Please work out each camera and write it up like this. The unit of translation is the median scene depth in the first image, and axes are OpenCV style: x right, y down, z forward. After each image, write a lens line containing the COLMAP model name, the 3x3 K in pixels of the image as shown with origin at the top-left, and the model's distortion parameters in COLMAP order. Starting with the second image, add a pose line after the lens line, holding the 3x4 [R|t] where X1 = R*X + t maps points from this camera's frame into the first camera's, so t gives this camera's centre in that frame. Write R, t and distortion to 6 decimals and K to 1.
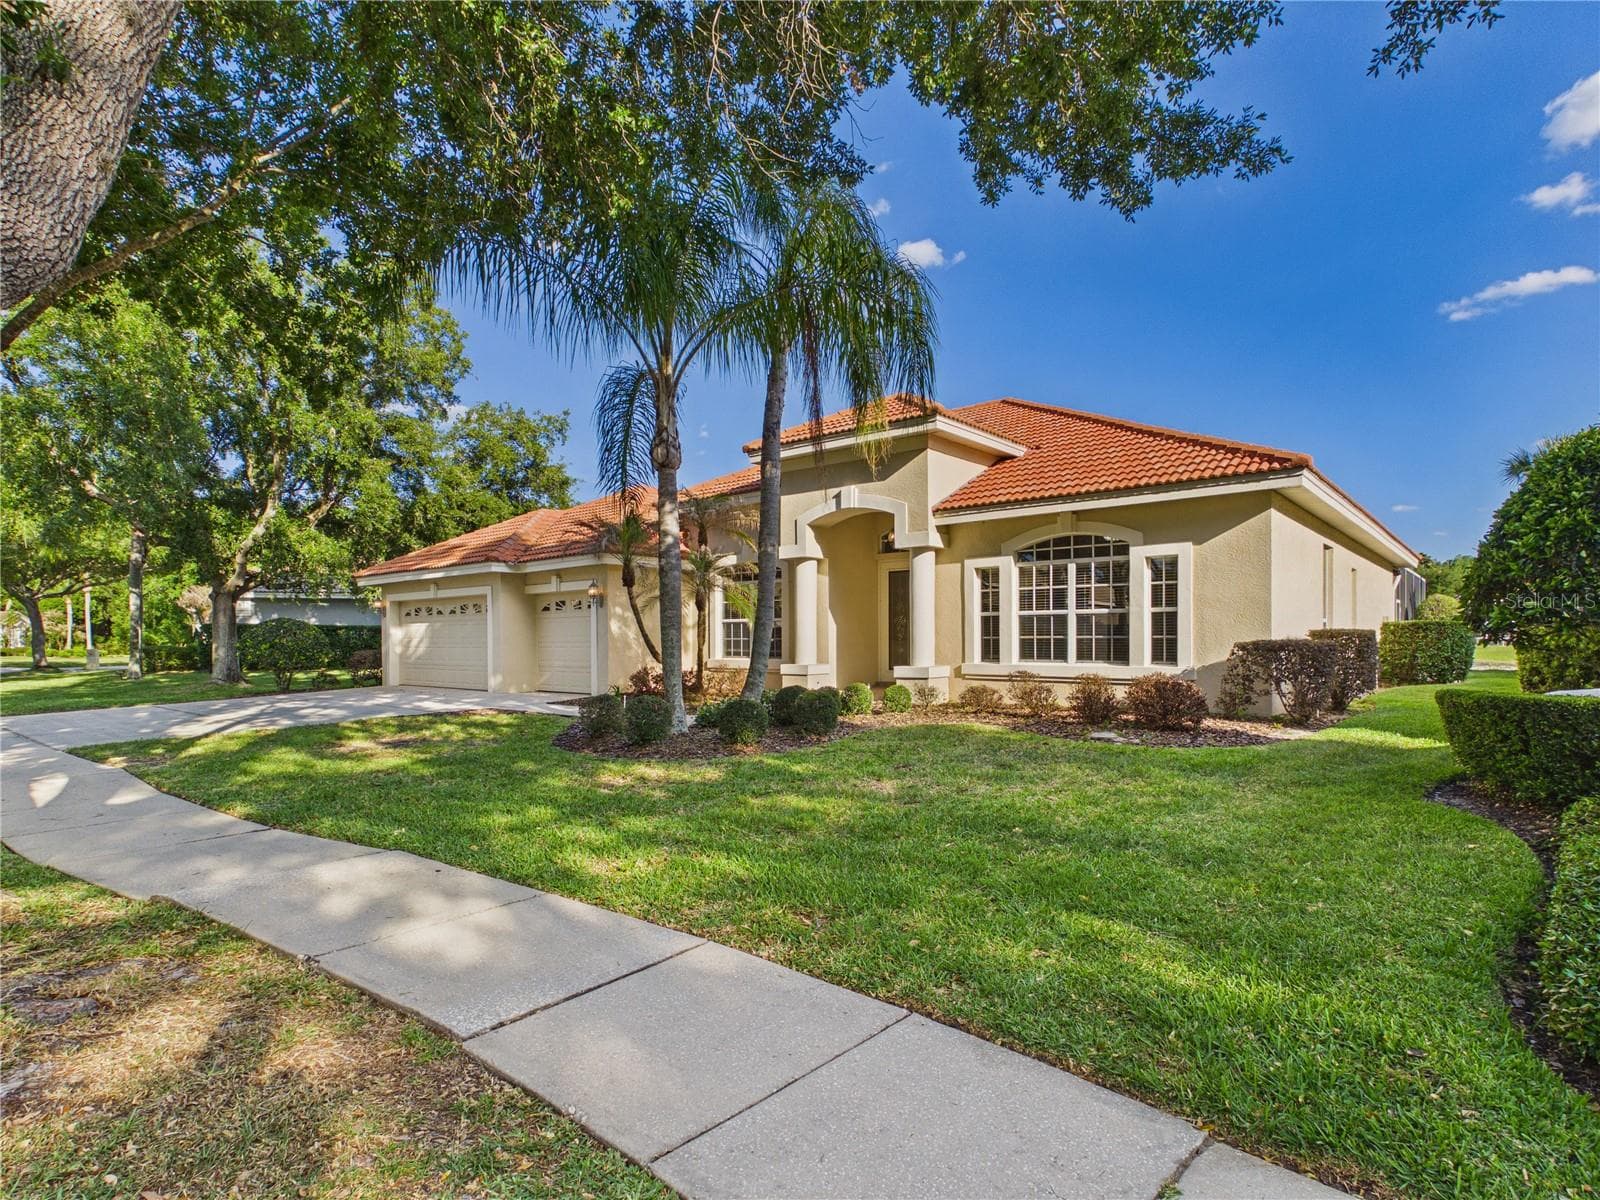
lens RADIAL K [[833.1, 0, 796.5], [0, 833.1, 644.4], [0, 0, 1]] dist [-0.001629, -0.000069]
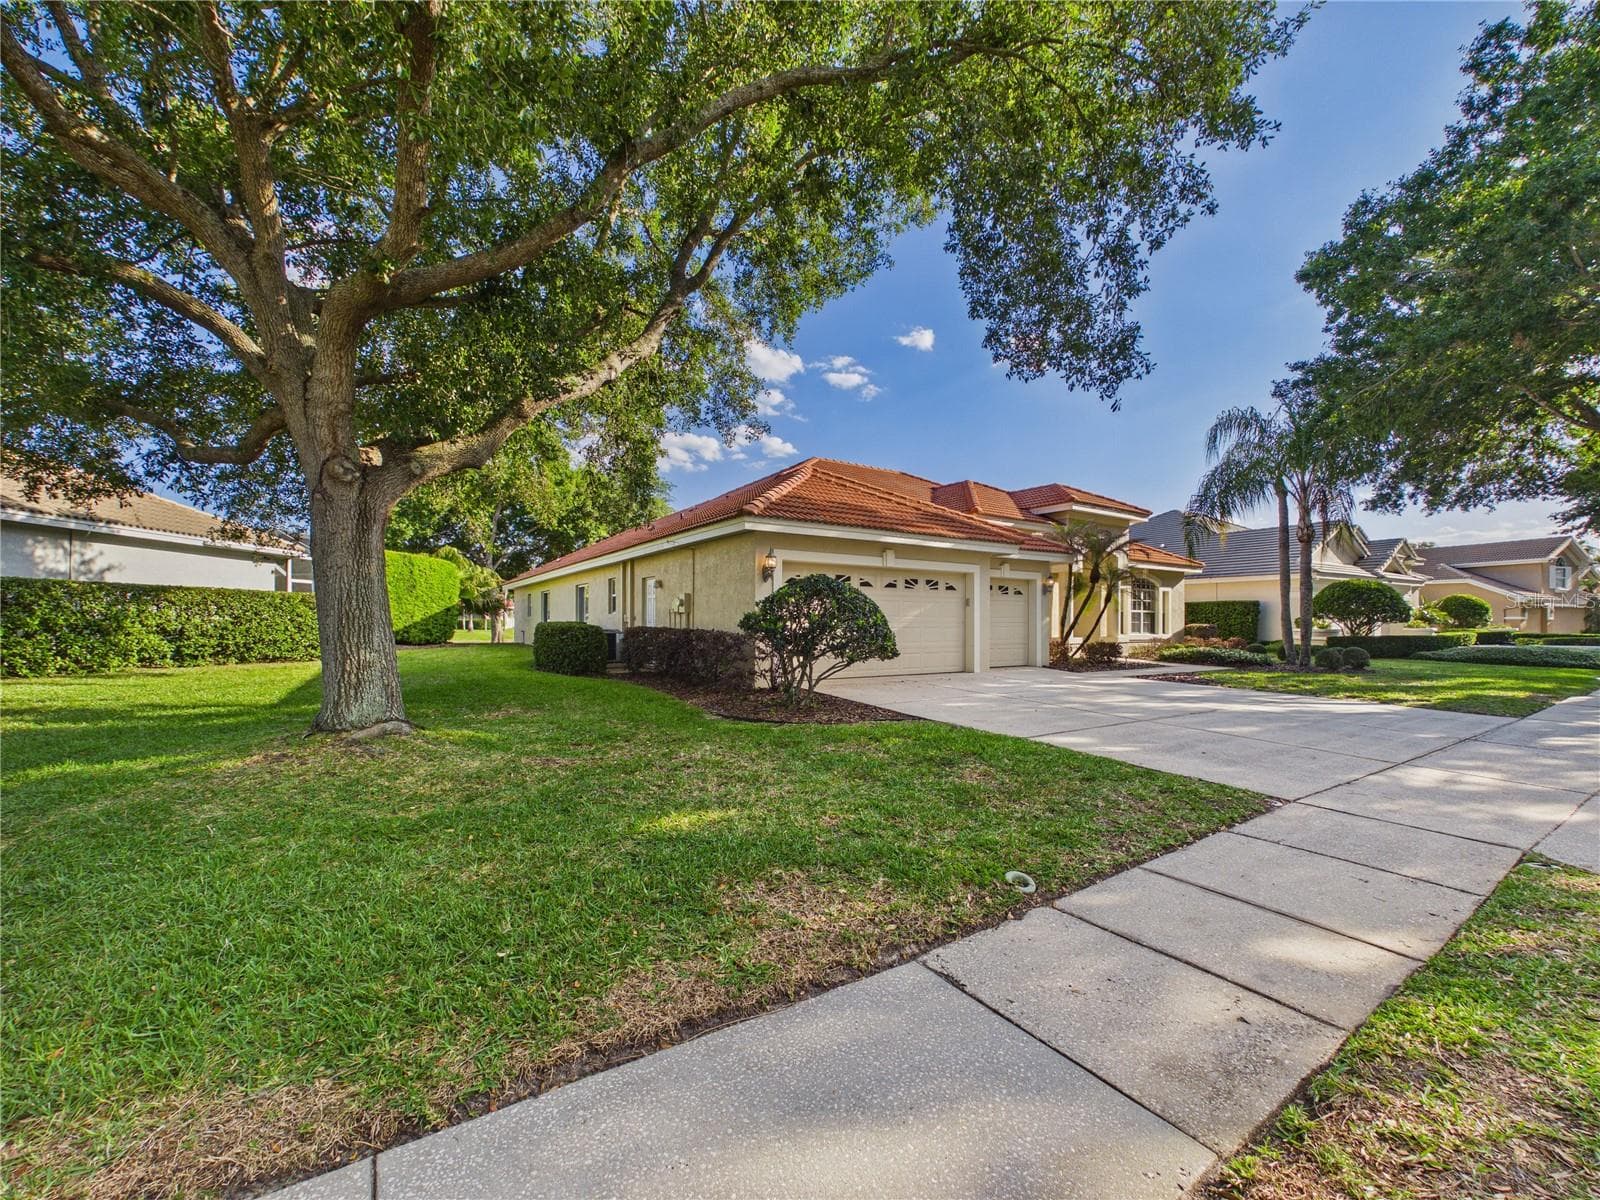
lens RADIAL K [[648.4, 0, 799.2], [0, 648.4, 641.5], [0, 0, 1]] dist [0.000249, -0.000109]
pose [[0.280026, -0.019895, 0.959786, -1.615621], [-0.000463, 0.999782, 0.020859, 0.006386], [-0.959992, -0.006286, 0.279956, 1.365282]]
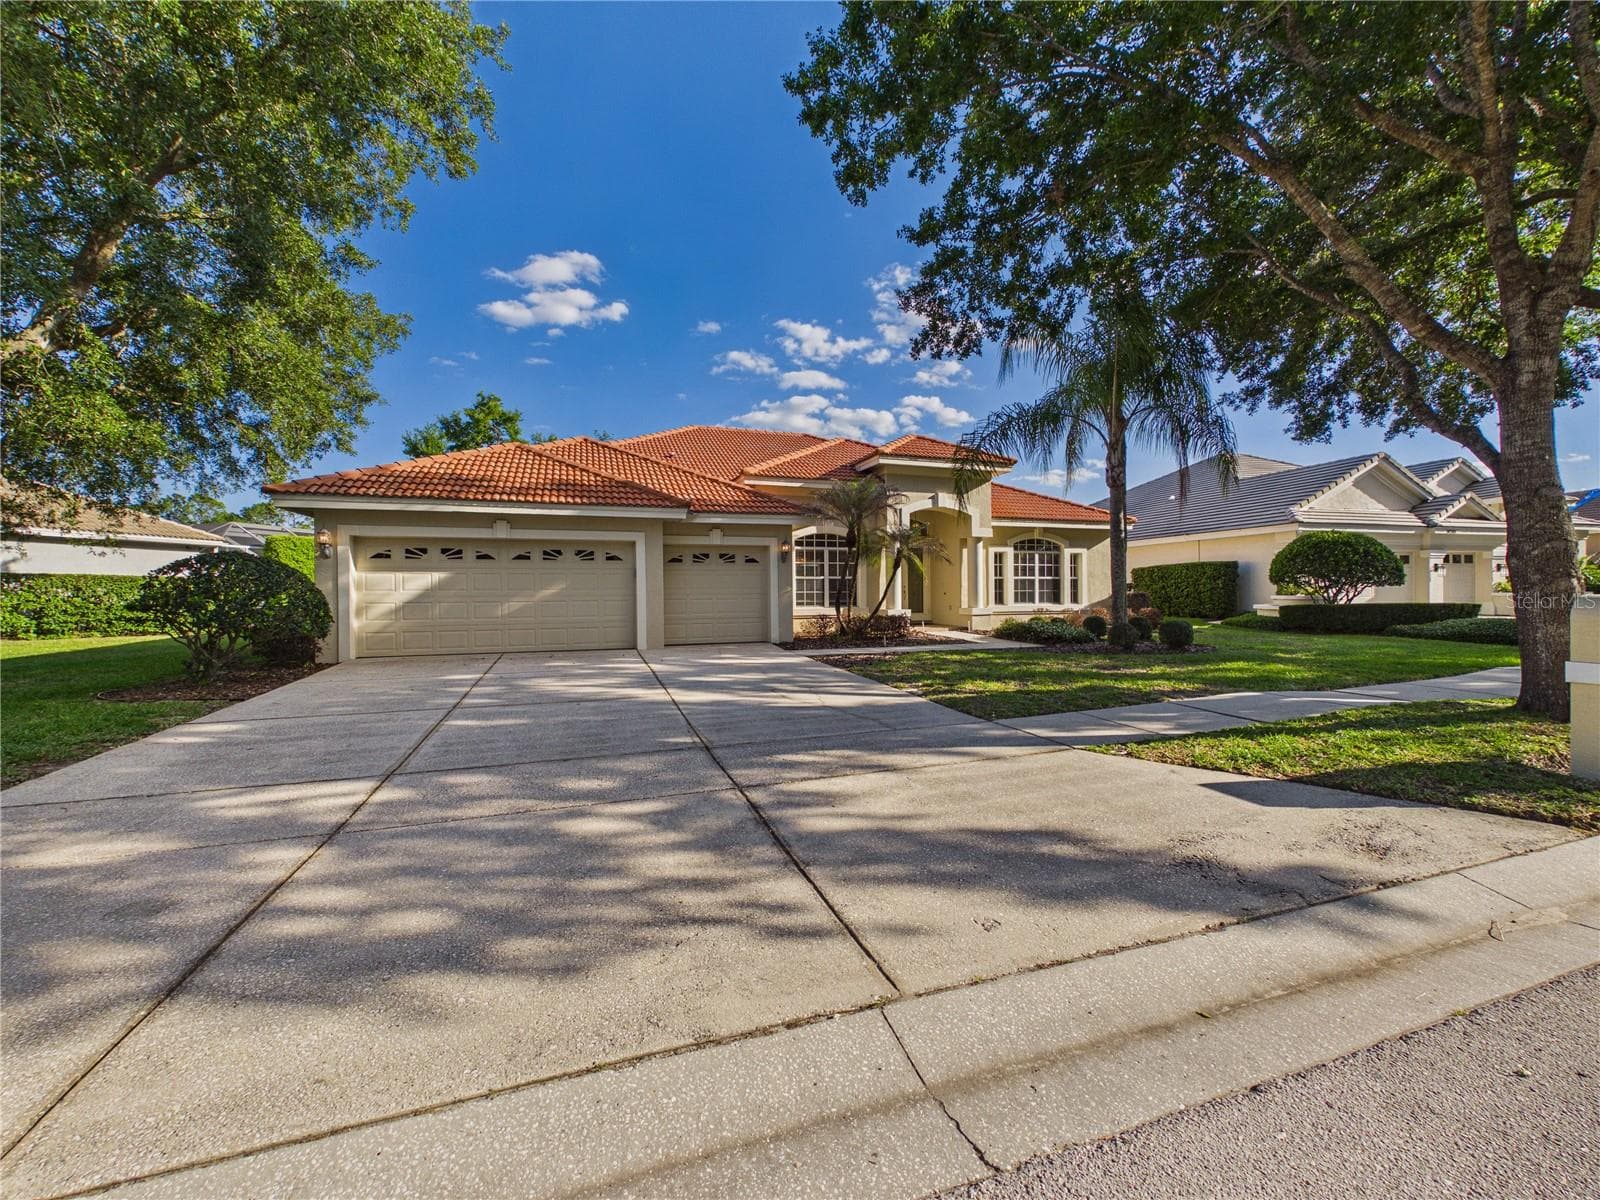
lens RADIAL K [[646.0, 0, 800.0], [0, 646.0, 600.0], [0, 0, 1]] dist [-0.001040, -0.000138]
pose [[0.511361, -0.004506, 0.859354, -1.224183], [0.010179, 0.999948, -0.000814, 0.008270], [-0.859306, 0.009164, 0.511380, 0.680671]]
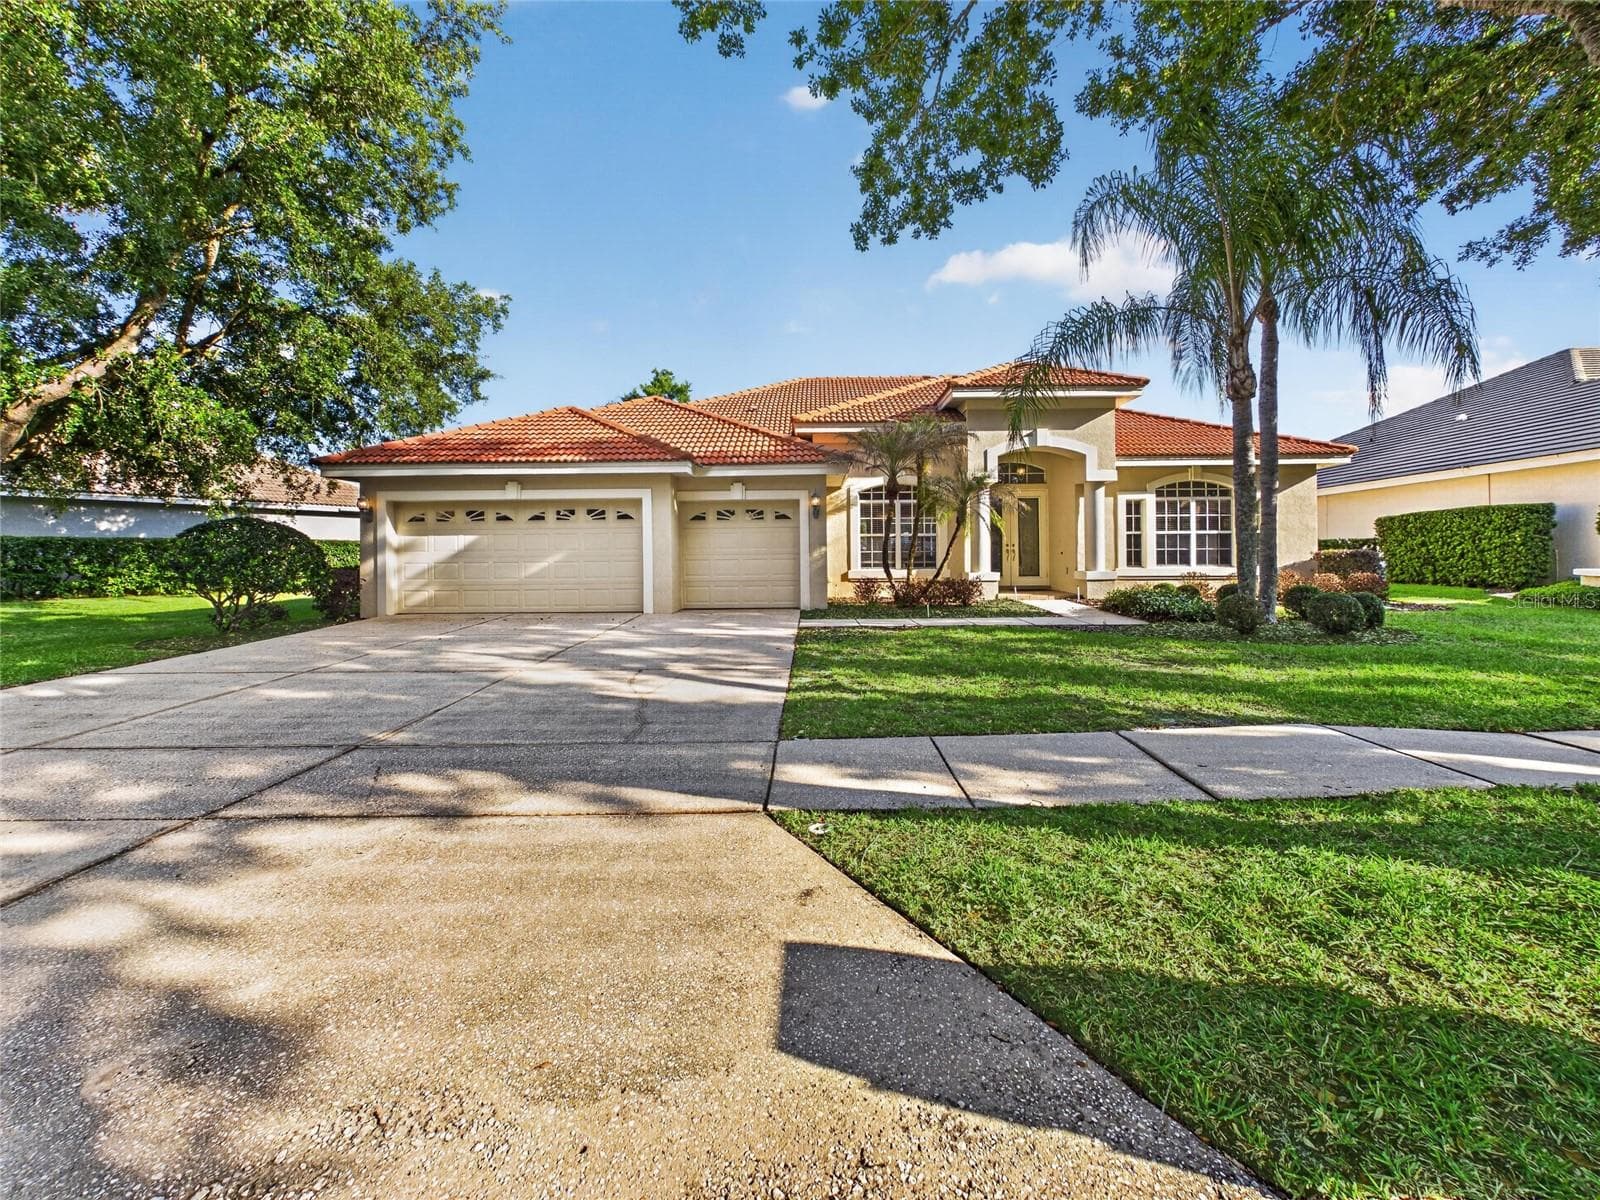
lens RADIAL K [[643.4, 0, 798.2], [0, 643.4, 559.6], [0, 0, 1]] dist [0.000632, -0.000047]
pose [[0.770755, -0.003099, 0.637124, -0.927366], [0.008297, 0.999952, -0.005173, 0.010054], [-0.637077, 0.009273, 0.770744, 0.543663]]
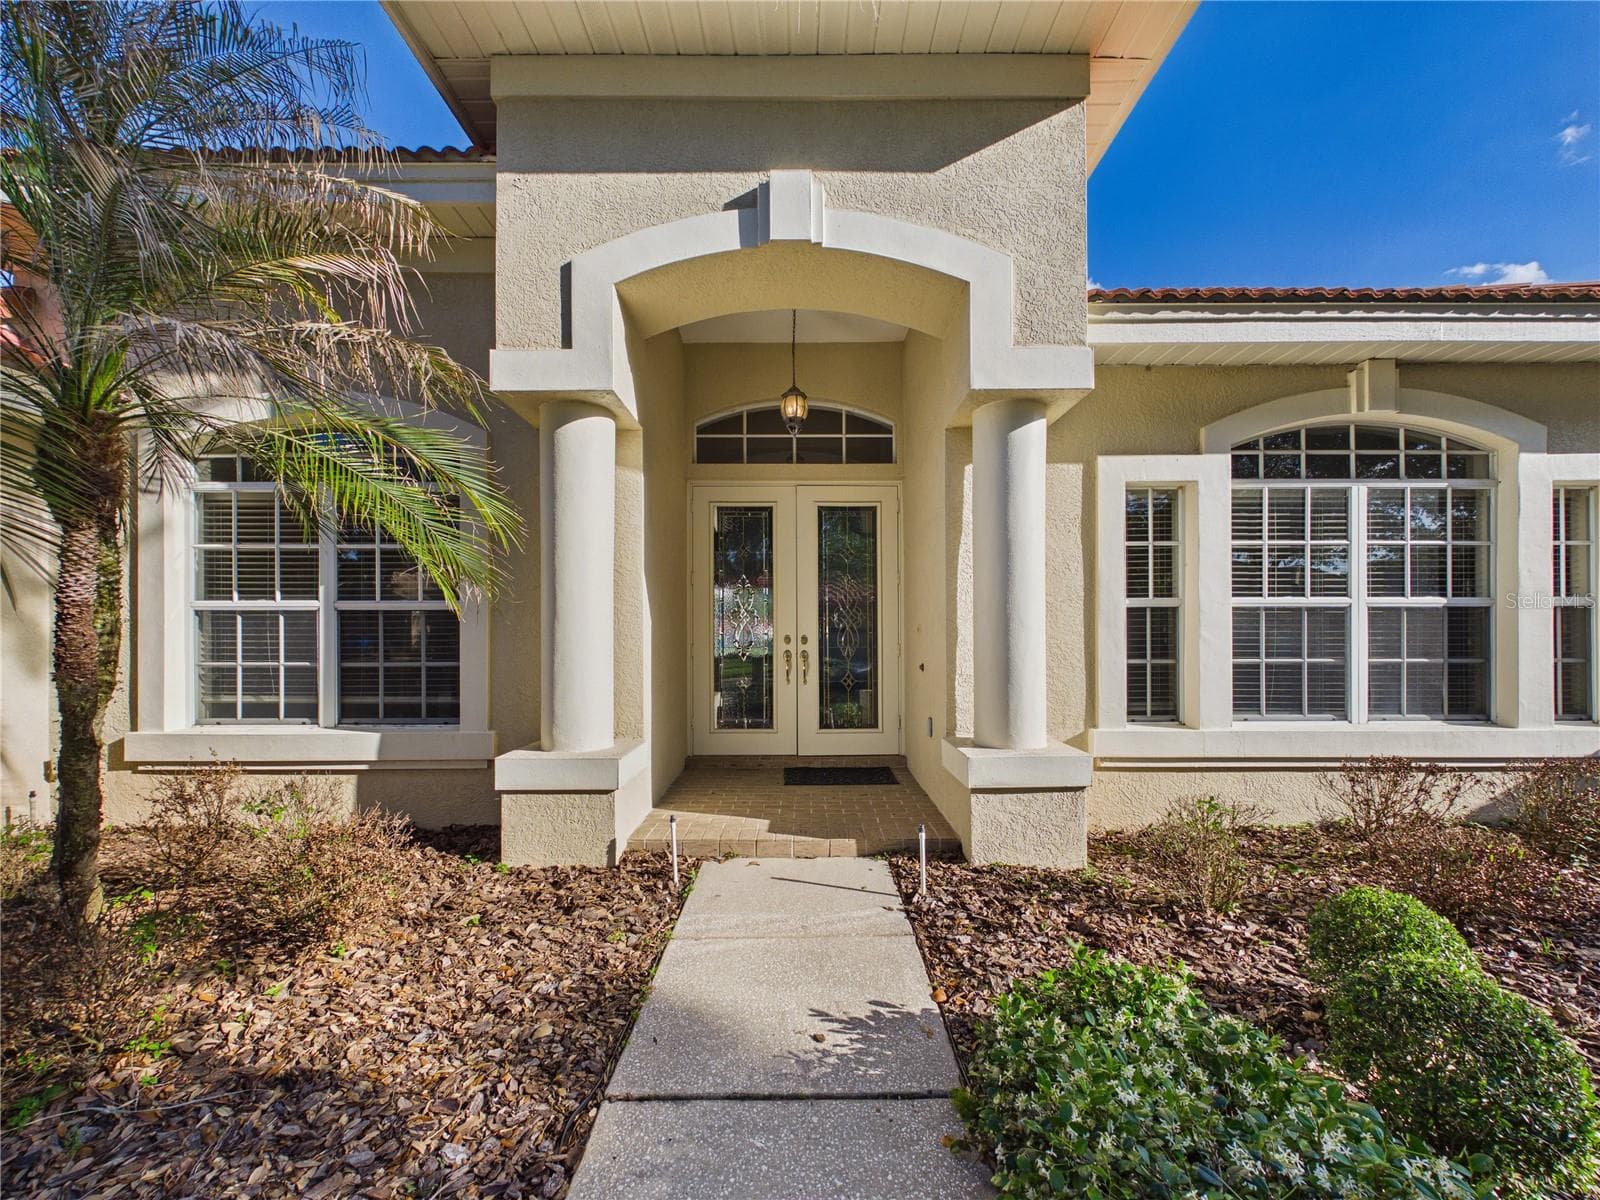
lens RADIAL K [[648.4, 0, 799.2], [0, 648.4, 641.5], [0, 0, 1]] dist [0.000249, -0.000109]
pose [[0.759585, 0.002043, 0.650405, -0.101791], [0.003280, 0.999970, -0.006972, -0.016805], [-0.650400, 0.007429, 0.759556, 0.905916]]
